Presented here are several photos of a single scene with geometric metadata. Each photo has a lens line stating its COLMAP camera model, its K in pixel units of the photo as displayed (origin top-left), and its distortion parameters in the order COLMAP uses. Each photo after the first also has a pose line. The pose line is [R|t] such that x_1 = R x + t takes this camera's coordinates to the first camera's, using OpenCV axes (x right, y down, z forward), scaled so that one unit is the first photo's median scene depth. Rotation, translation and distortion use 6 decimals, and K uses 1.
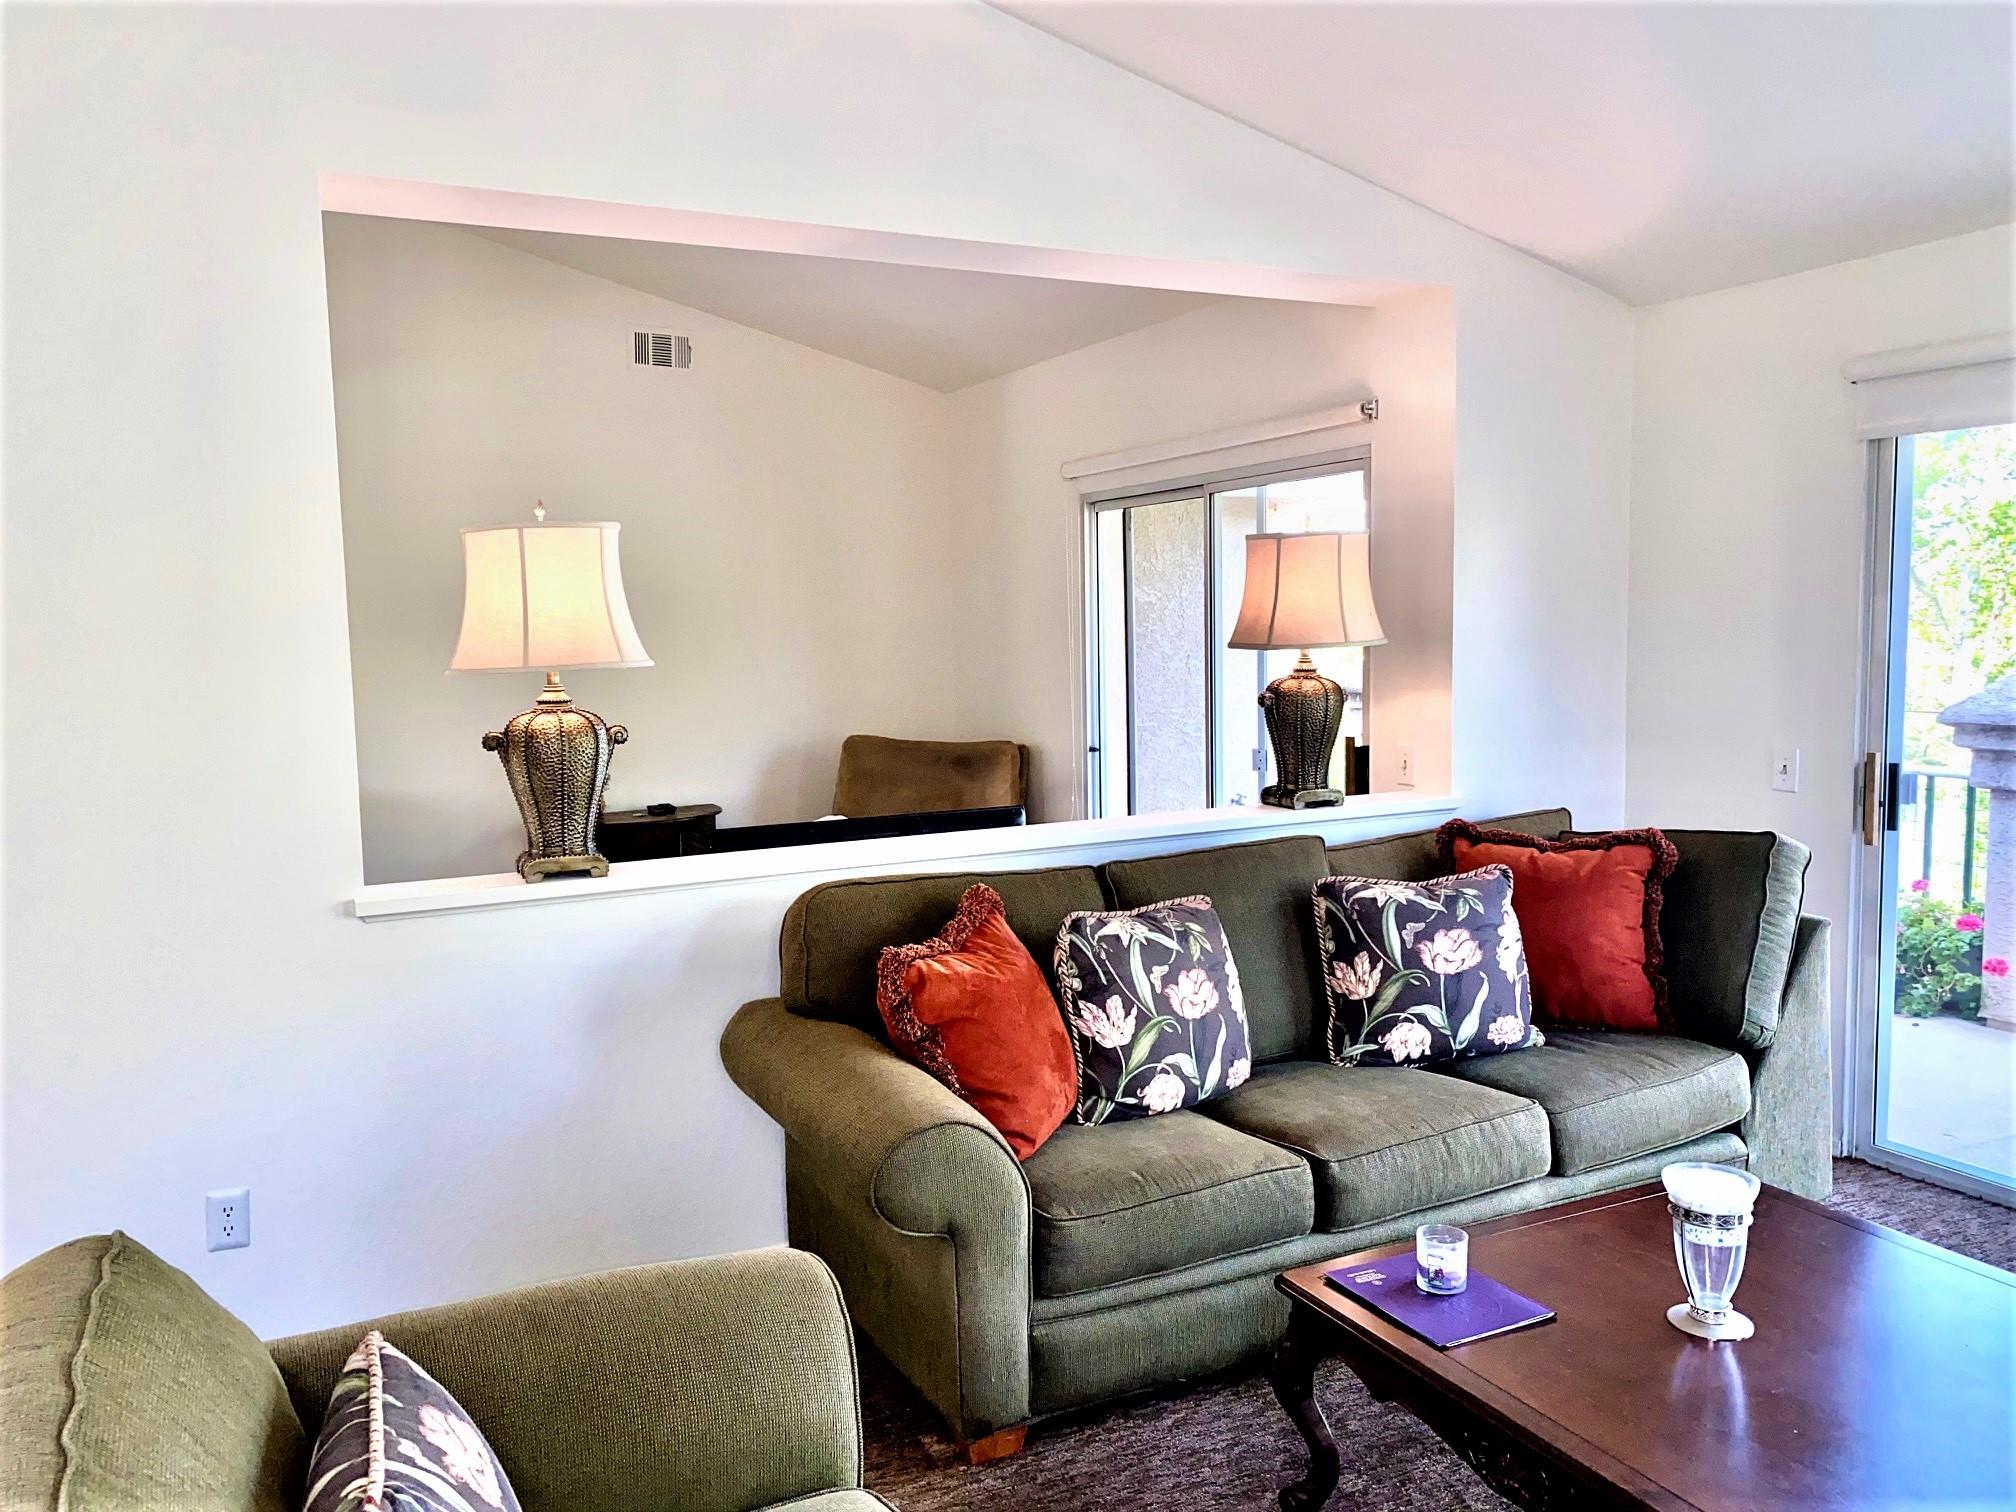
lens RADIAL K [[1522.7, 0, 996.2], [0, 1522.7, 757.4], [0, 0, 1]] dist [0.010873, 0.006177]
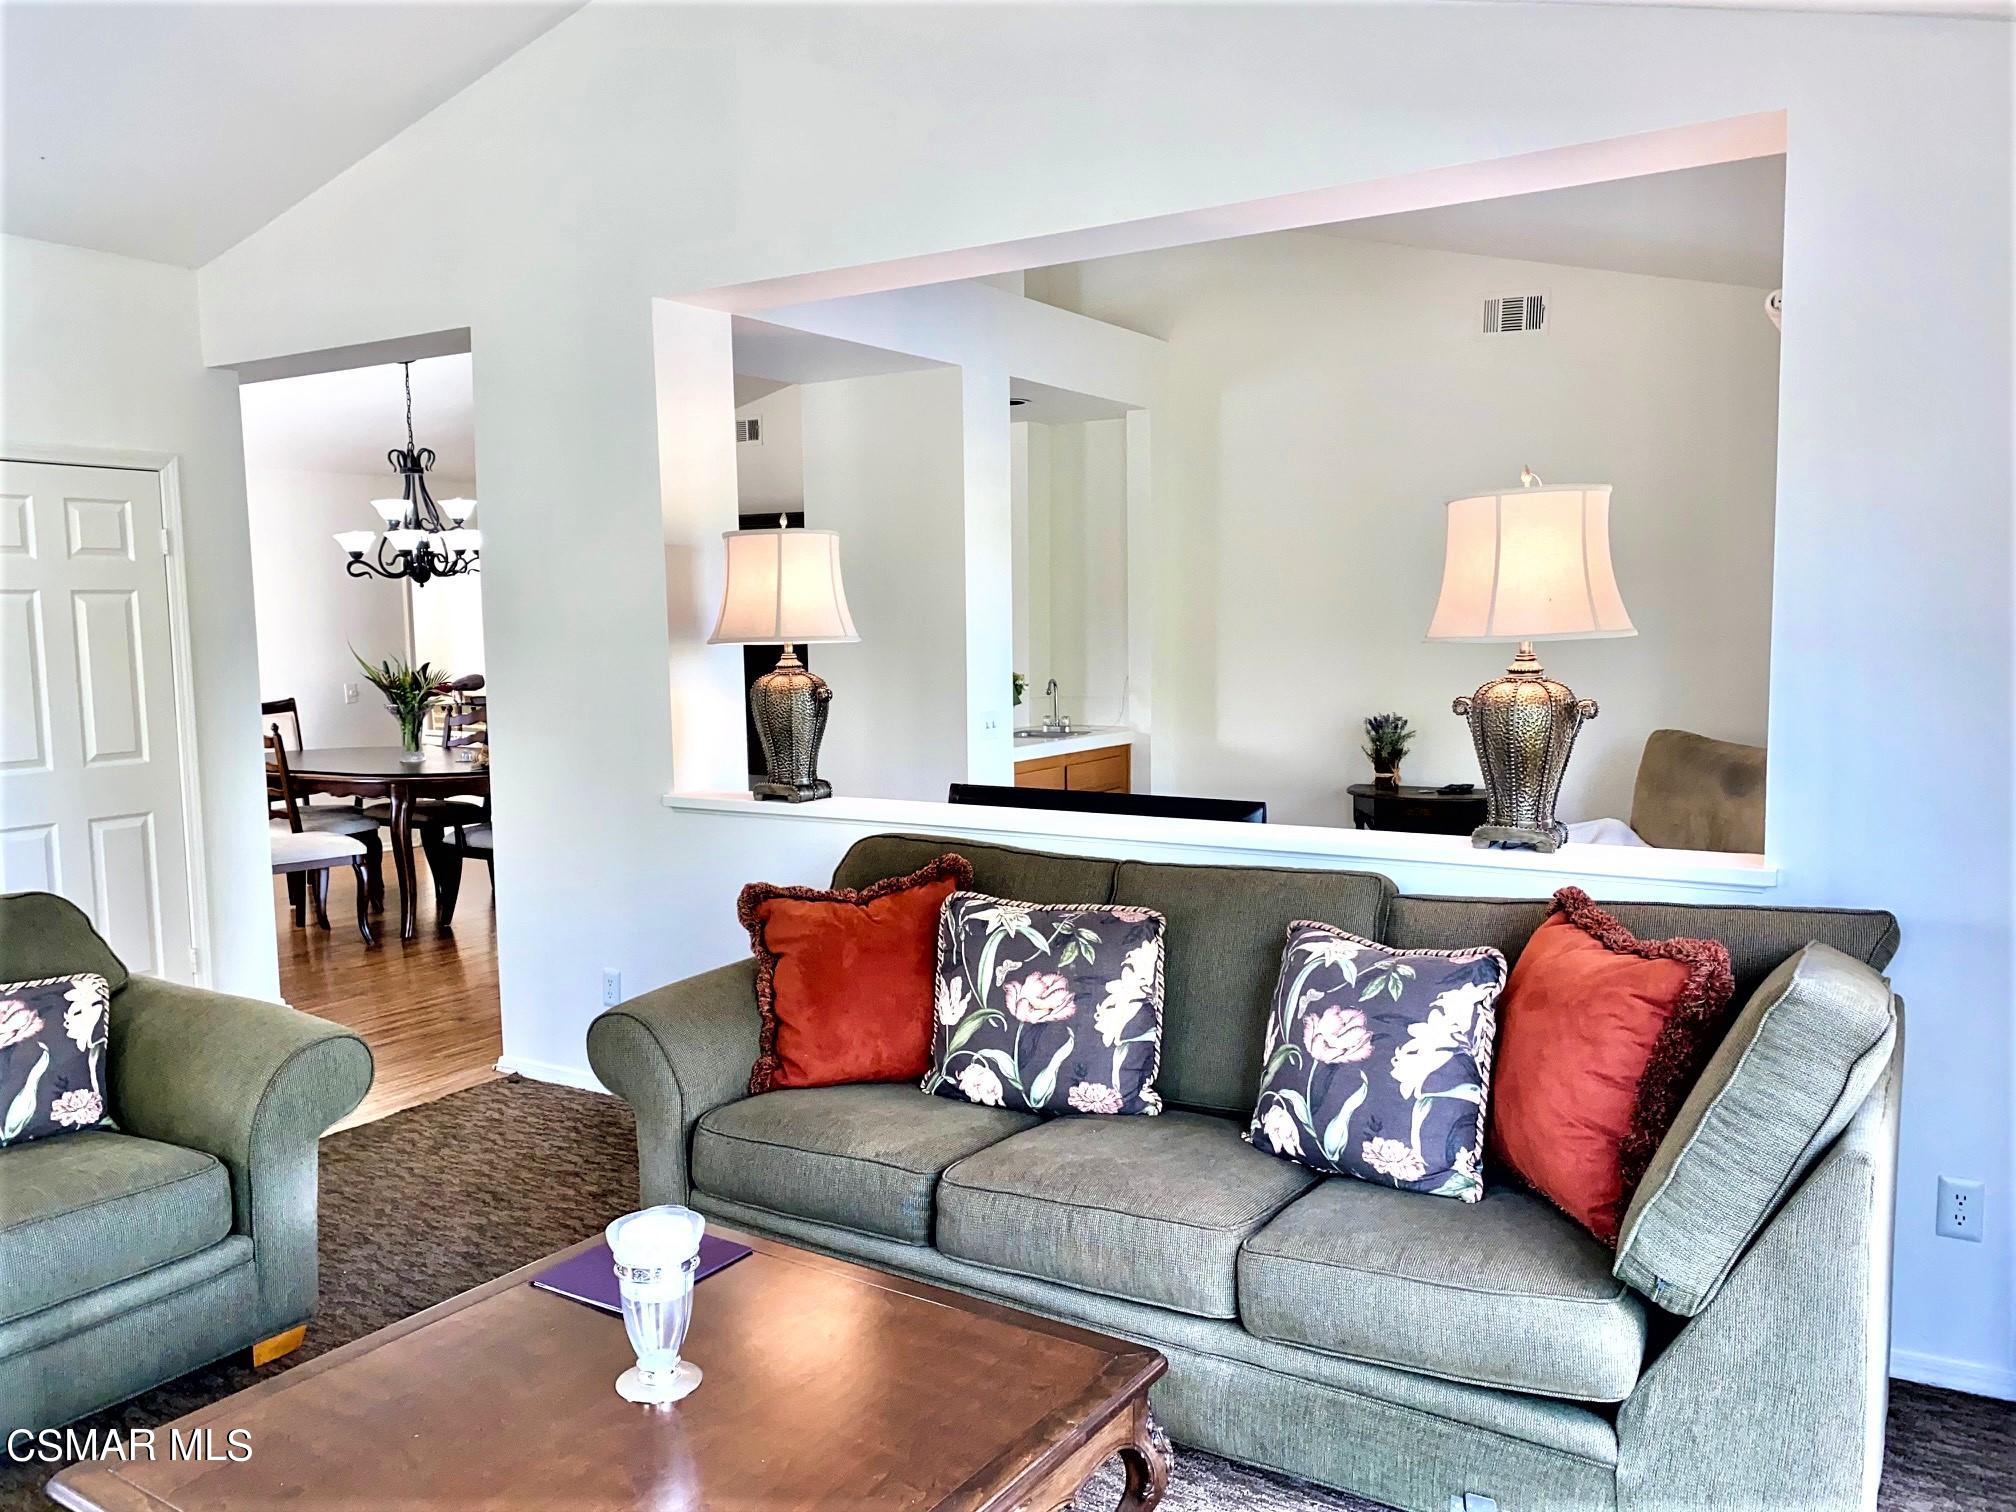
lens RADIAL K [[1522.7, 0, 996.2], [0, 1522.7, 757.4], [0, 0, 1]] dist [0.010873, 0.006177]
pose [[0.525674, 0.095836, -0.845270, 0.919934], [-0.070567, 0.995122, 0.068940, -0.060945], [0.847754, 0.023408, 0.529873, 0.465965]]
